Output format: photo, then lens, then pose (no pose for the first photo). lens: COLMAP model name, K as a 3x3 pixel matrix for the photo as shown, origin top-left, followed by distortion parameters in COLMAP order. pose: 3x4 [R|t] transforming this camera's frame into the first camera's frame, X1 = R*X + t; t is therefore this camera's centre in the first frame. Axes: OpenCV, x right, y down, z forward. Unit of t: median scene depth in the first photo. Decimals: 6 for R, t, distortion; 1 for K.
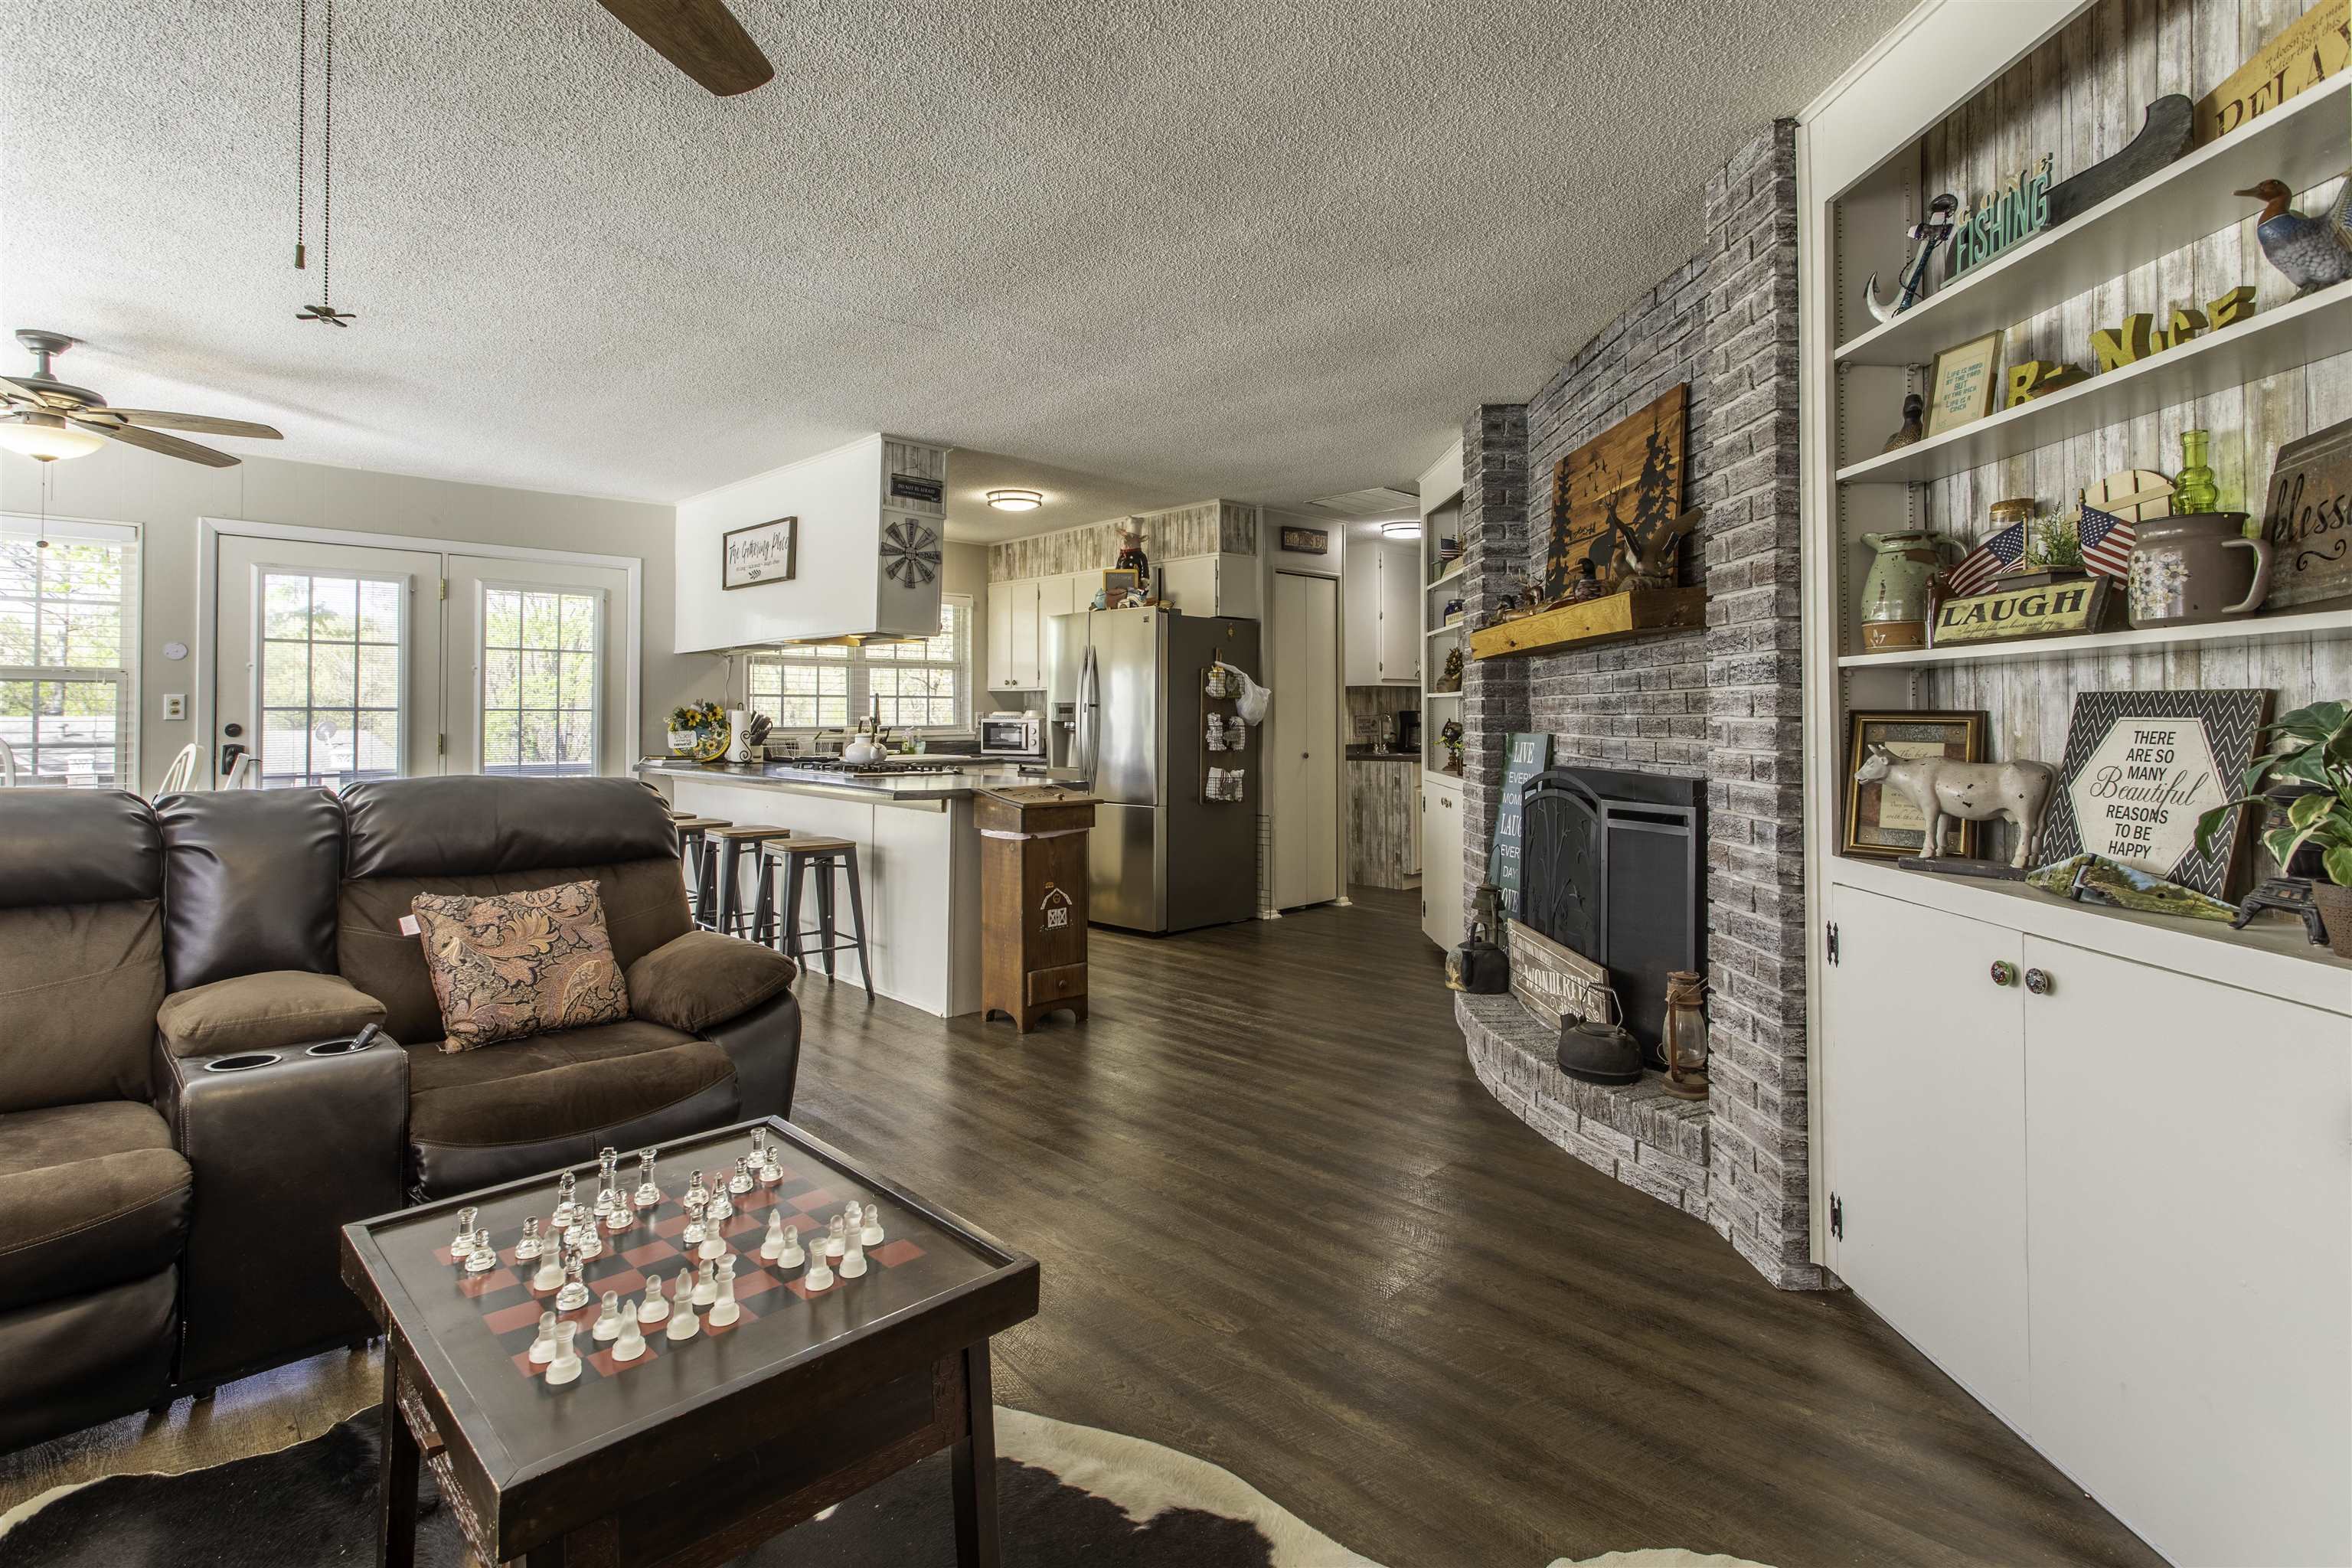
lens RADIAL K [[1129.8, 0, 1157.6], [0, 1129.8, 703.7], [0, 0, 1]] dist [0.001965, -0.000552]
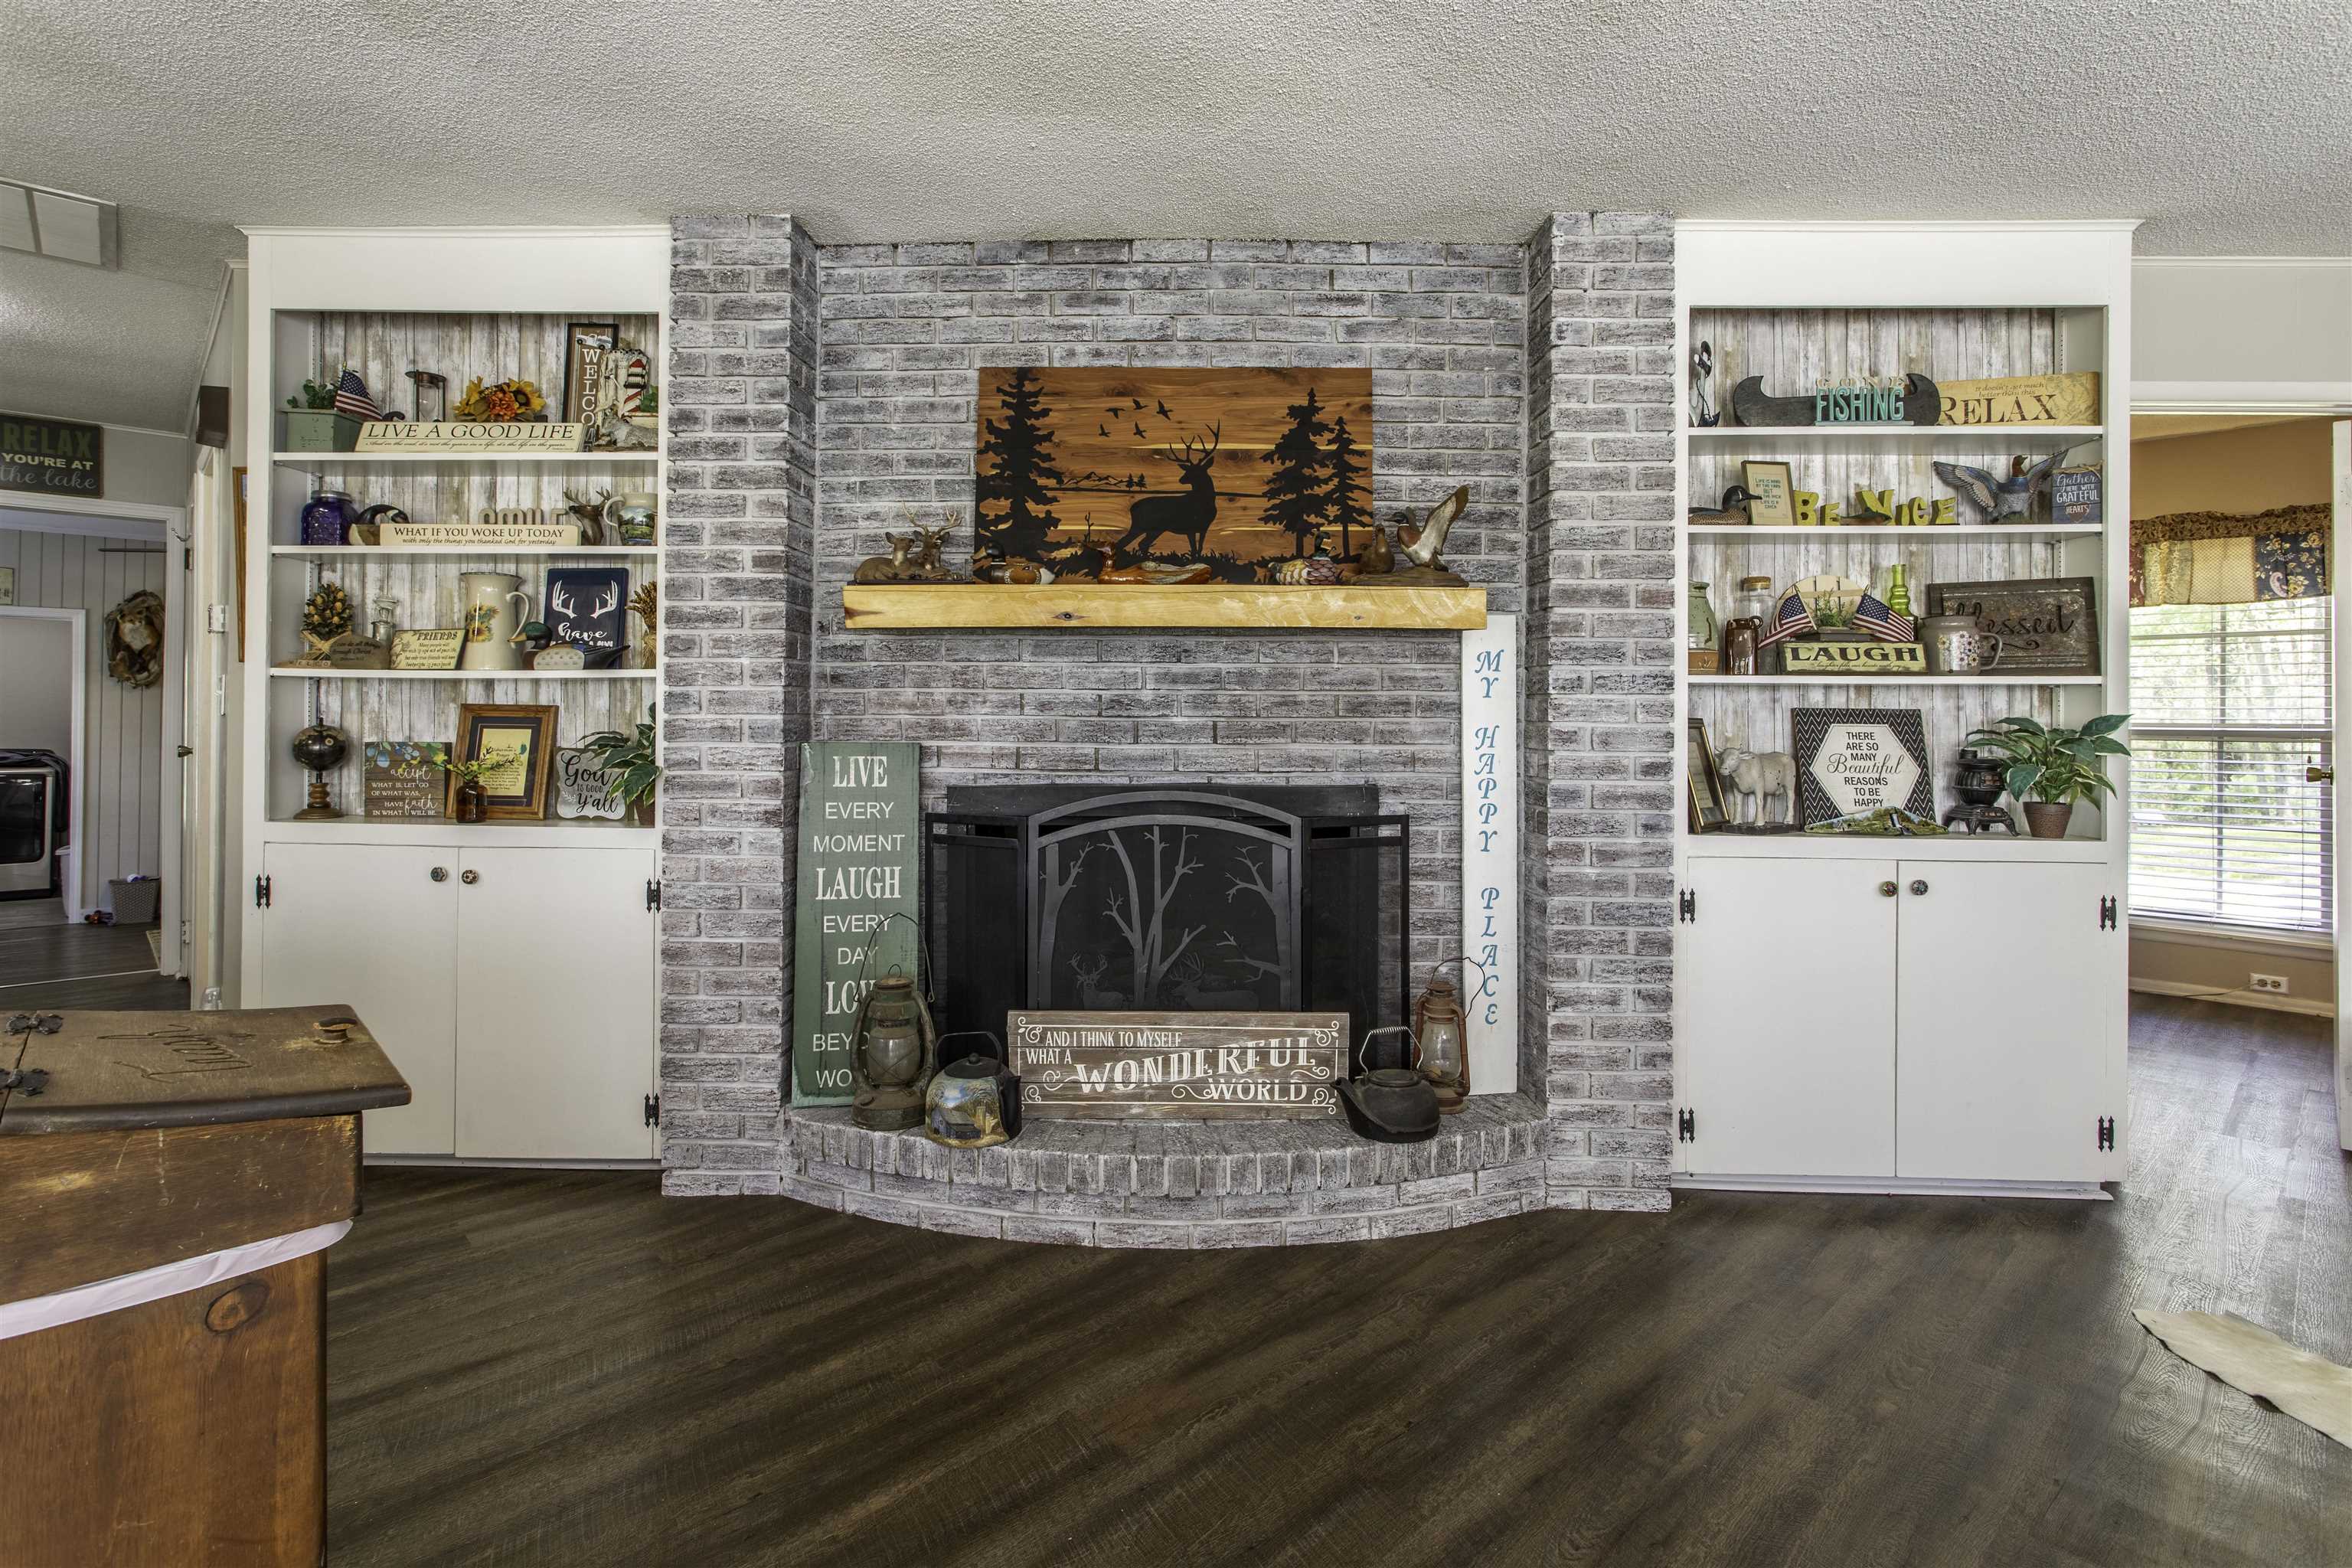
lens RADIAL K [[1129.8, 0, 1157.6], [0, 1129.8, 703.7], [0, 0, 1]] dist [0.001965, -0.000552]
pose [[0.025522, 0.009671, 0.999627, -0.256169], [-0.018485, 0.999787, -0.009201, 0.004962], [-0.999503, -0.018243, 0.025695, 0.603887]]
